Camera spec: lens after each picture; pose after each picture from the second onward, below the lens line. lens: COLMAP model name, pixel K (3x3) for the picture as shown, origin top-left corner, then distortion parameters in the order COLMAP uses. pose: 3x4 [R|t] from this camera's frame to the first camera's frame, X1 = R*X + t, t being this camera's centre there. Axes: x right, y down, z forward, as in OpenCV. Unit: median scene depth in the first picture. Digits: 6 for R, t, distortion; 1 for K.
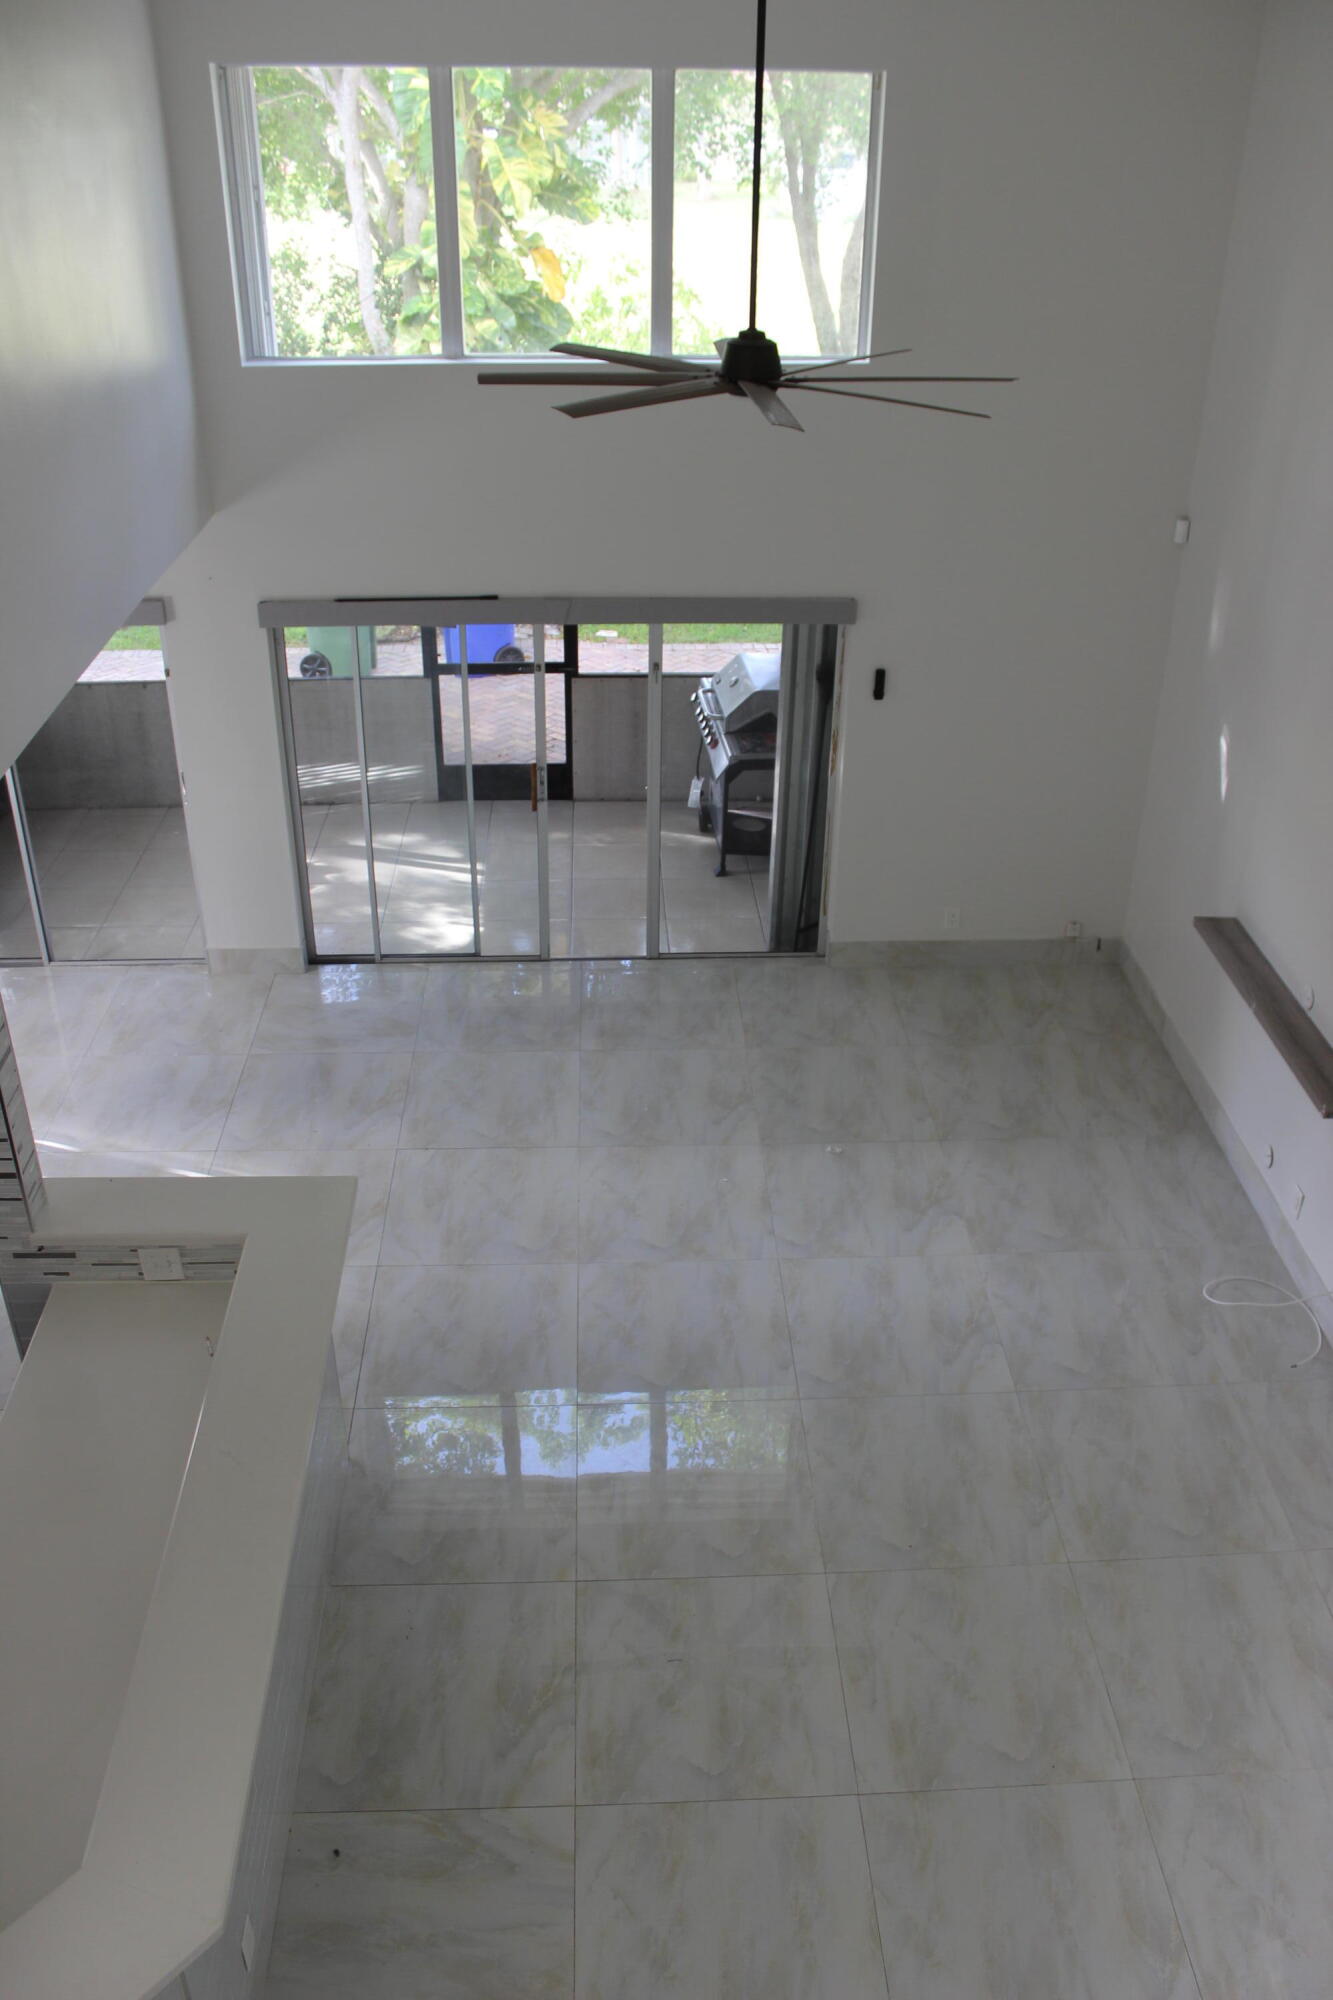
lens RADIAL K [[1660.9, 0, 666.5], [0, 1660.9, 1000.0], [0, 0, 1]] dist [-0.147105, 0.125277]
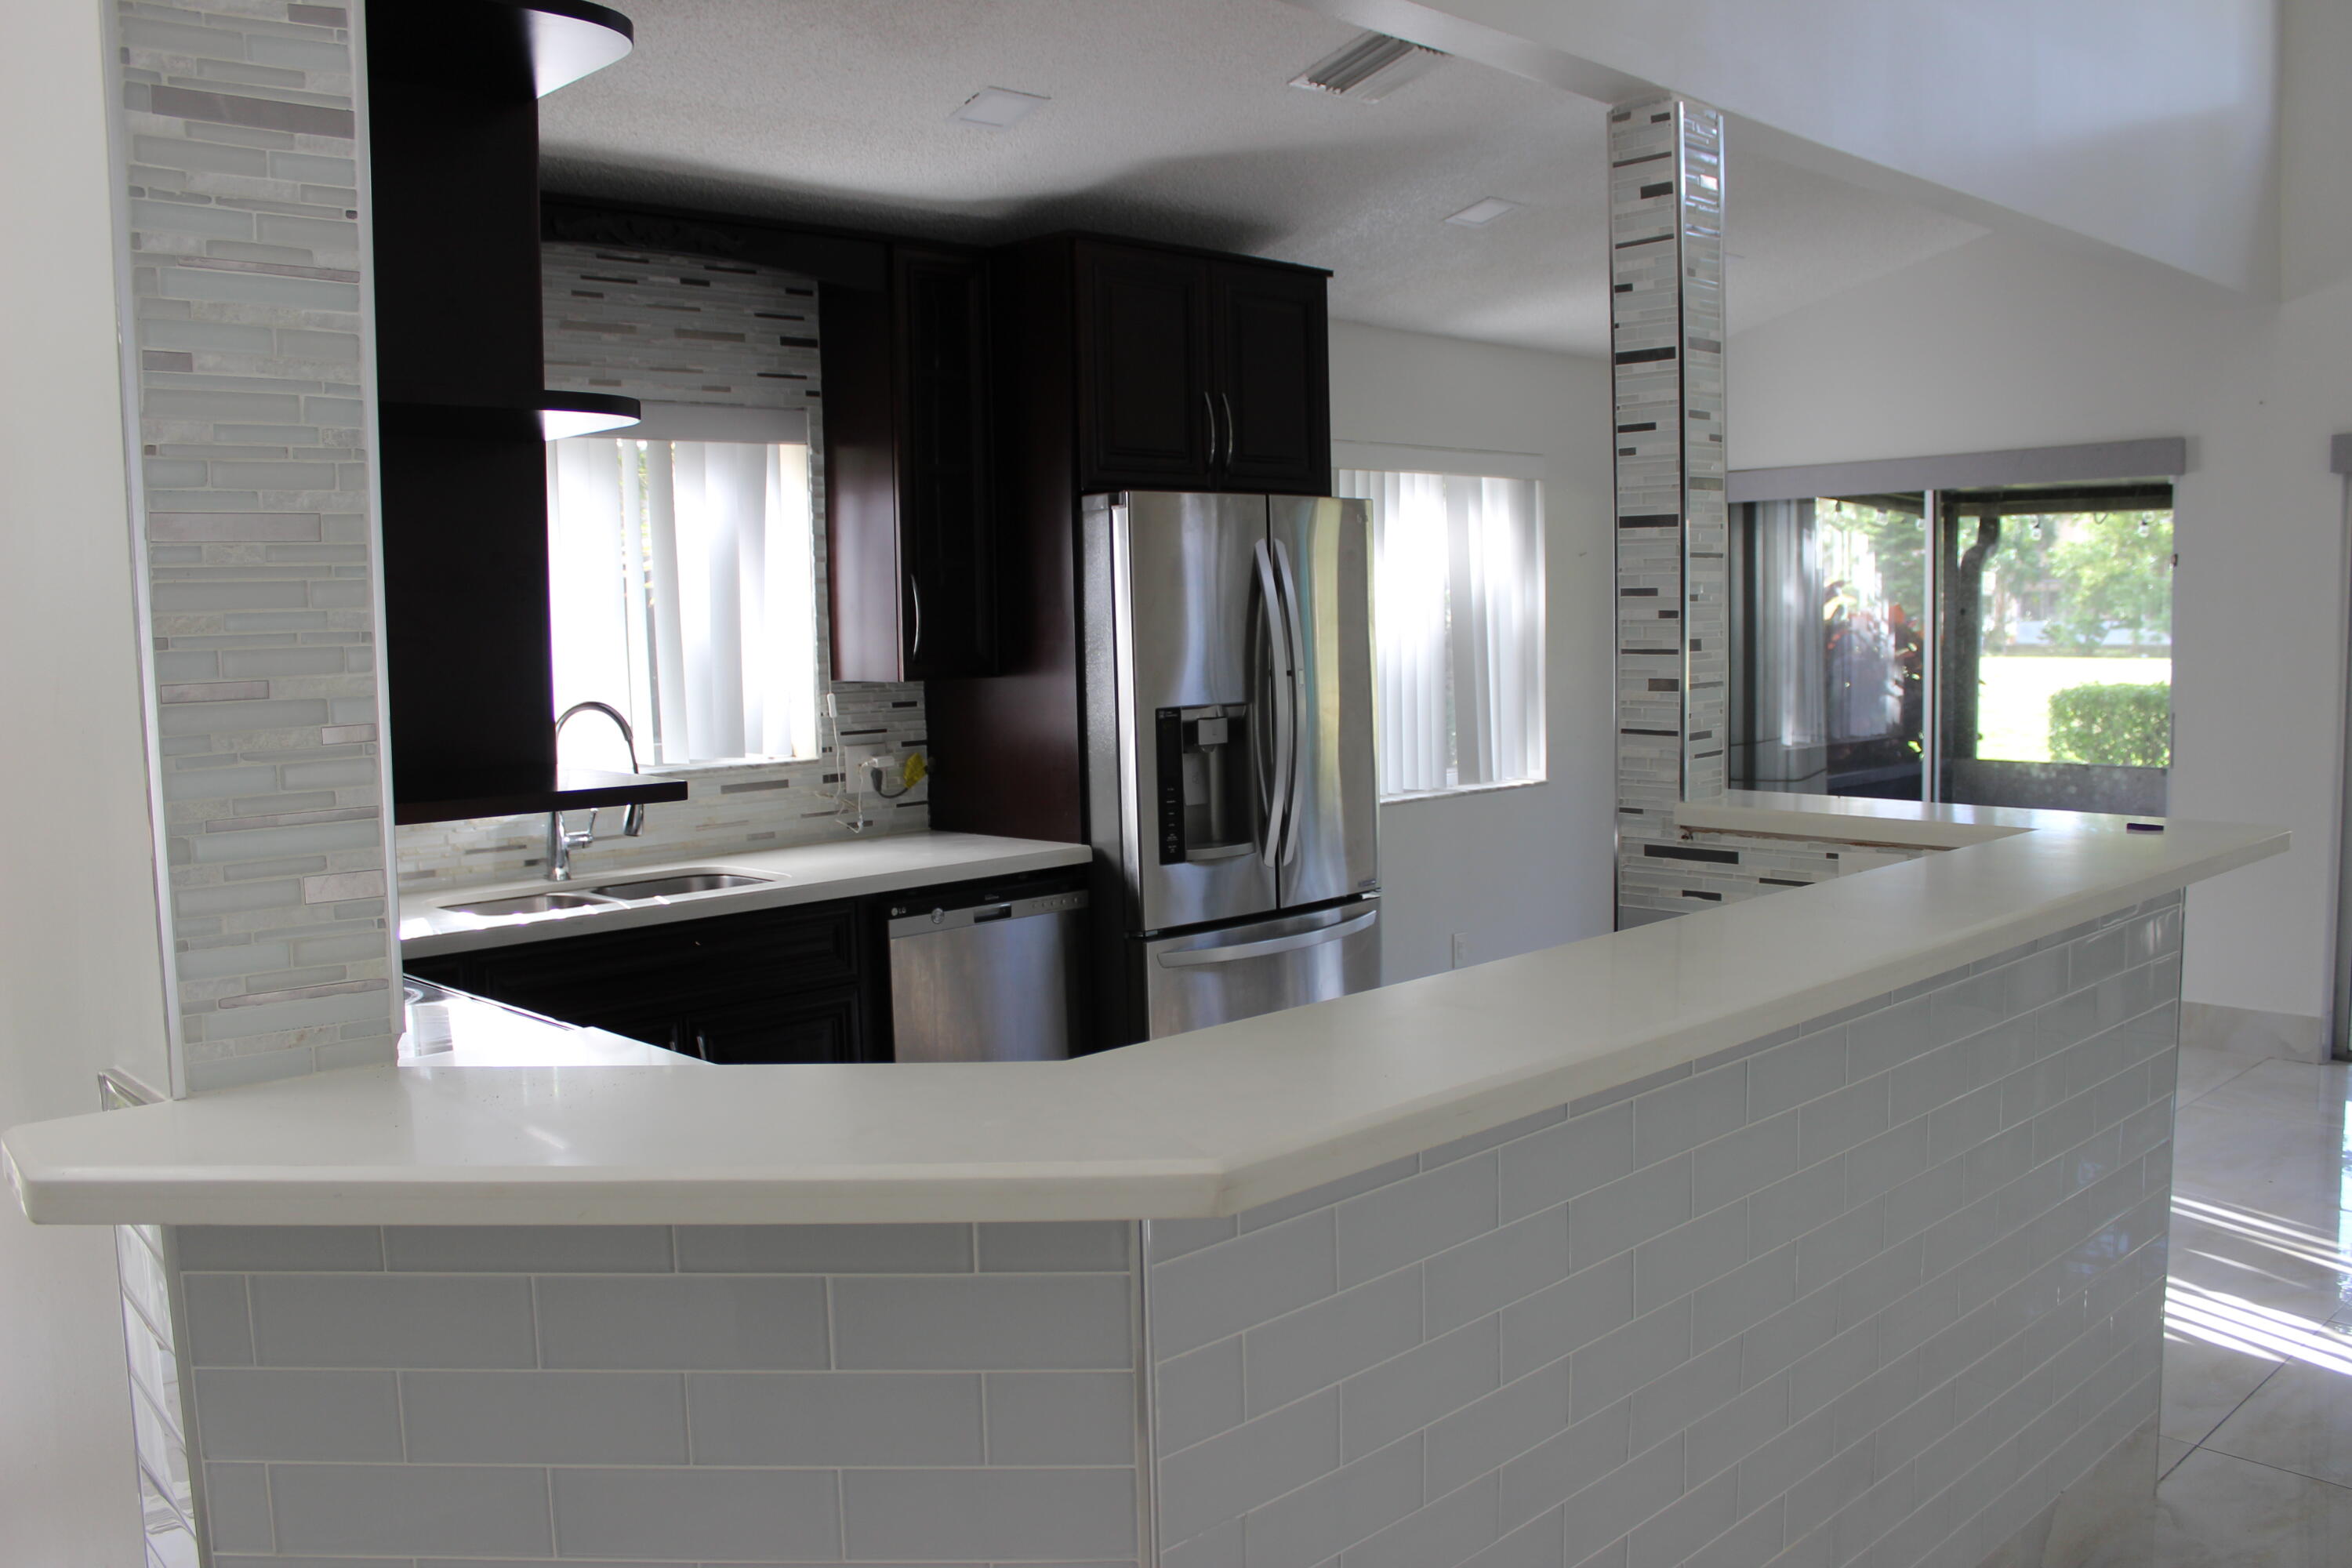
lens RADIAL K [[1953.2, 0, 1176.0], [0, 1953.2, 784.0], [0, 0, 1]] dist [-0.147105, 0.125277]
pose [[0.667642, 0.048667, -0.742890, 0.009137], [-0.359785, 0.894691, -0.264731, 0.250686], [0.651773, 0.444026, 0.614843, 0.279642]]
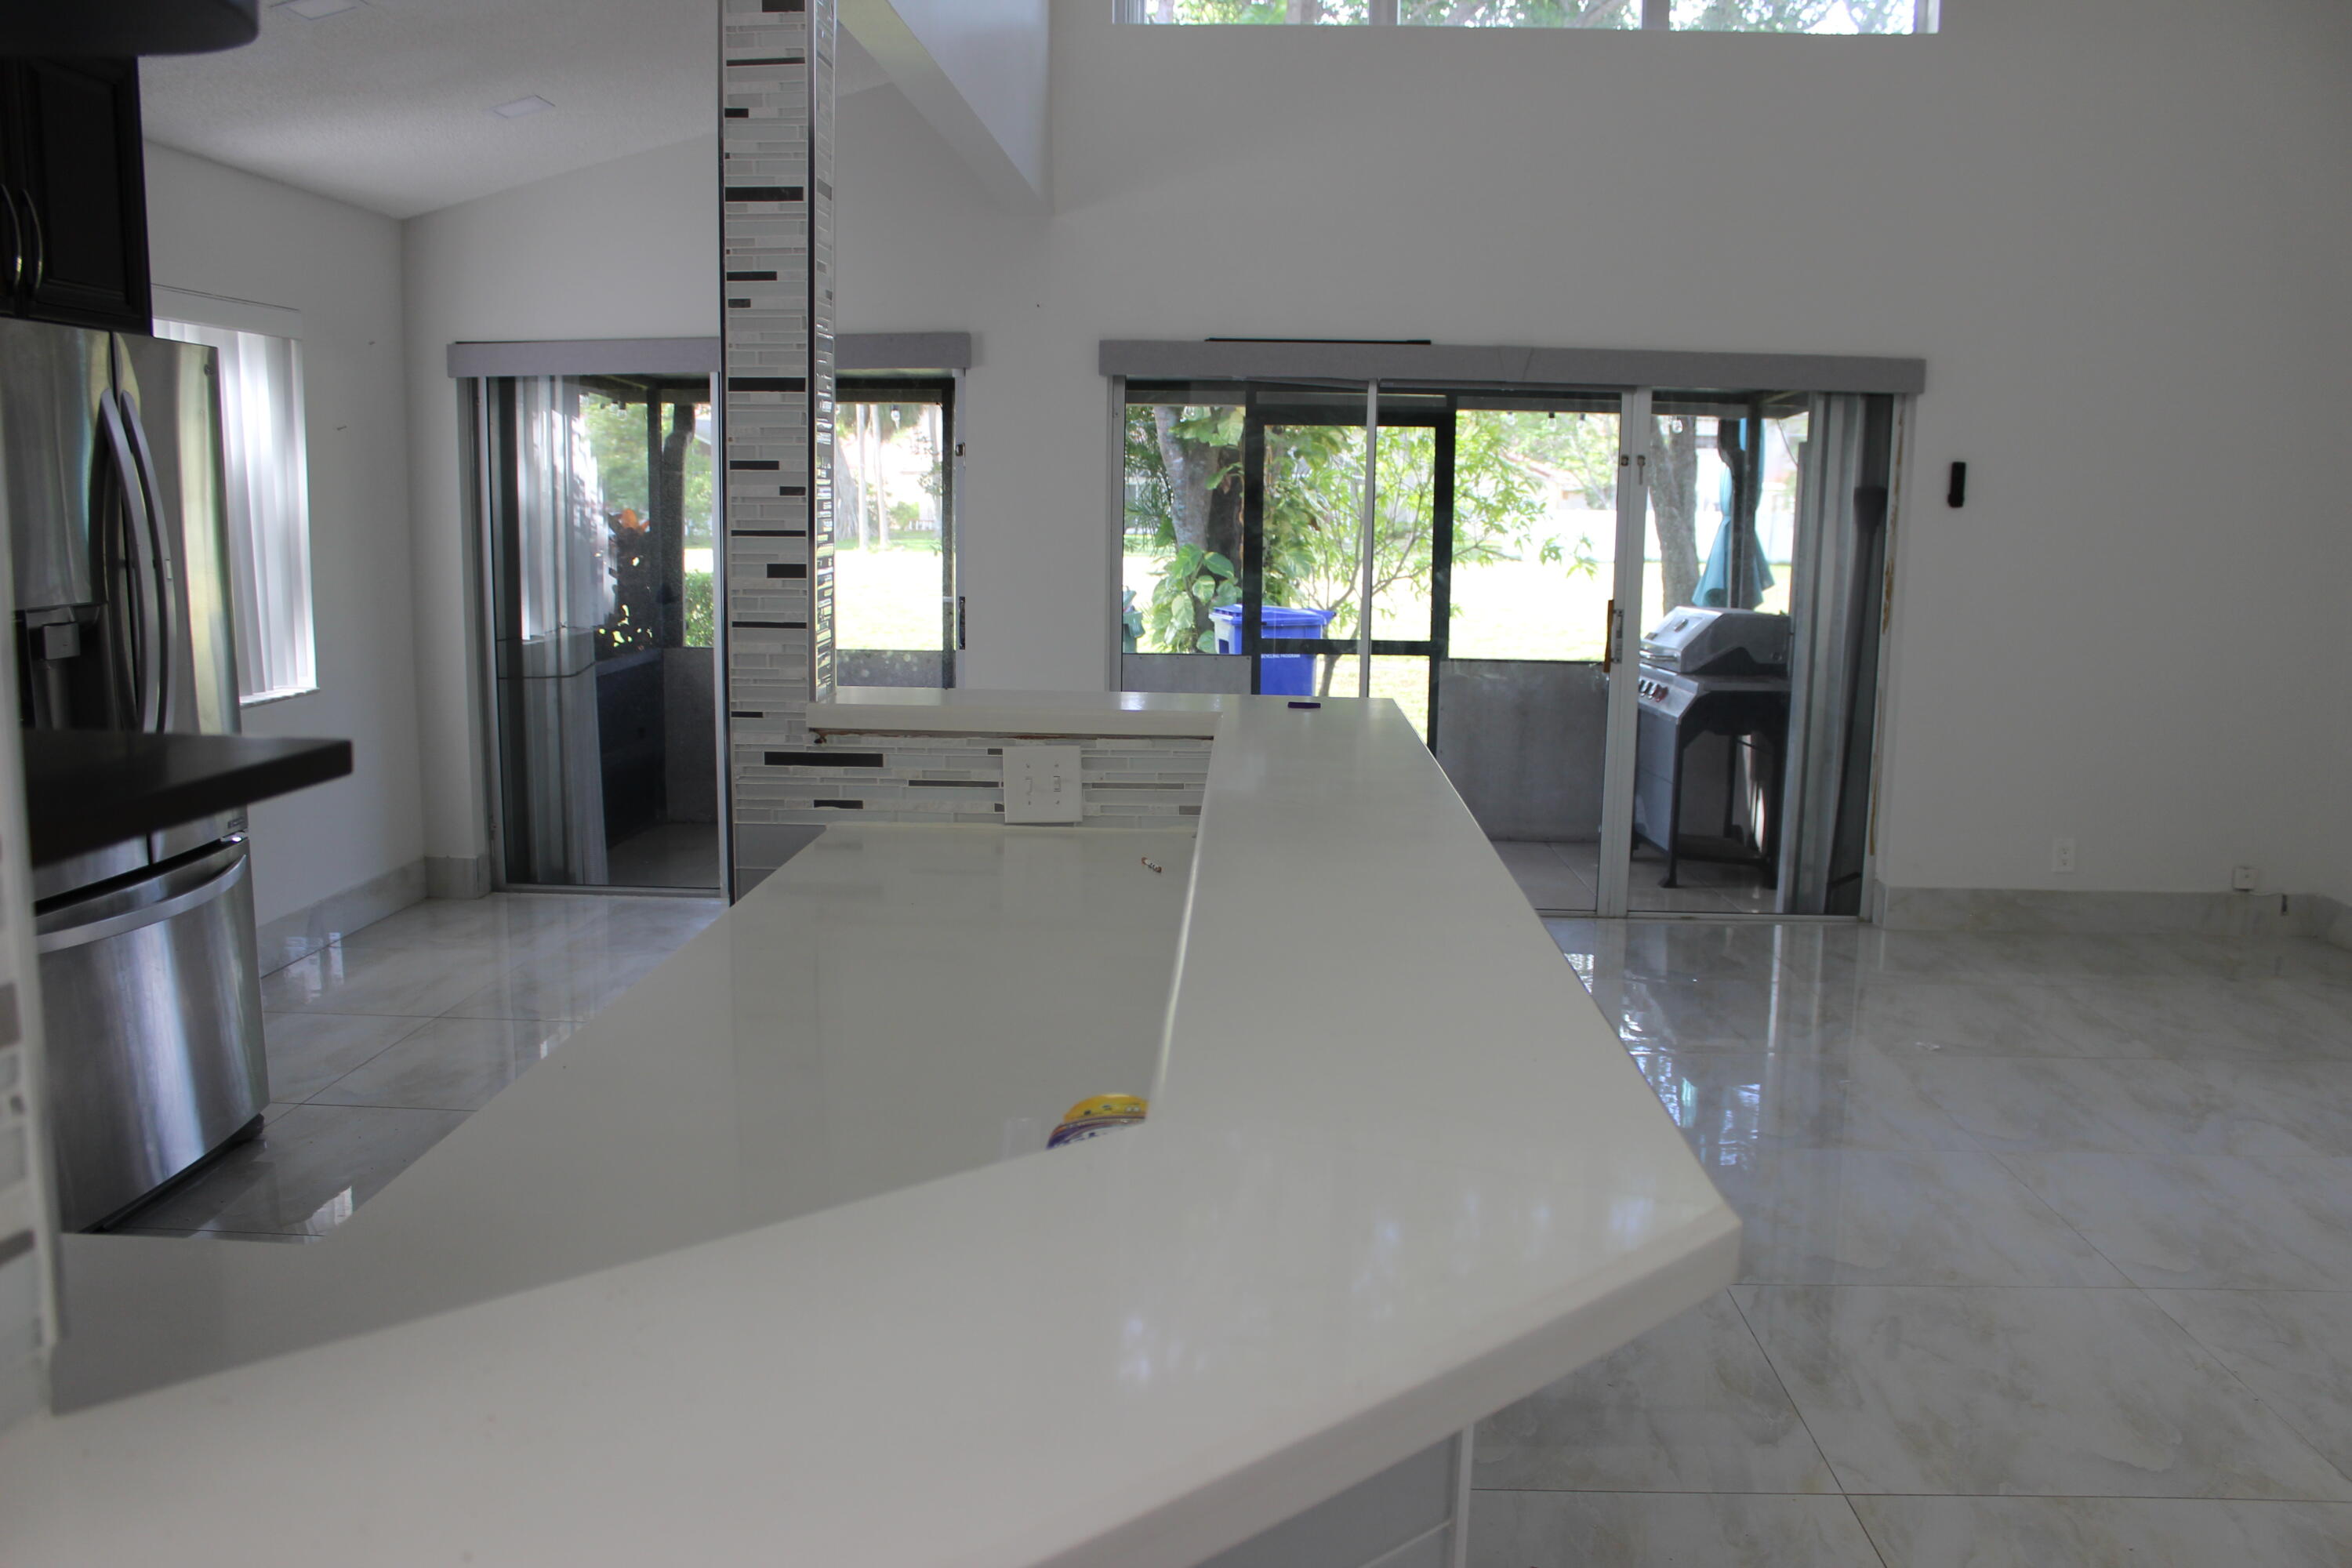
lens RADIAL K [[1953.2, 0, 1176.0], [0, 1953.2, 784.0], [0, 0, 1]] dist [-0.147105, 0.125277]
pose [[0.996533, 0.018532, -0.081110, -0.139604], [-0.047759, 0.925684, -0.375271, 0.256965], [0.068128, 0.377843, 0.923360, 0.273060]]
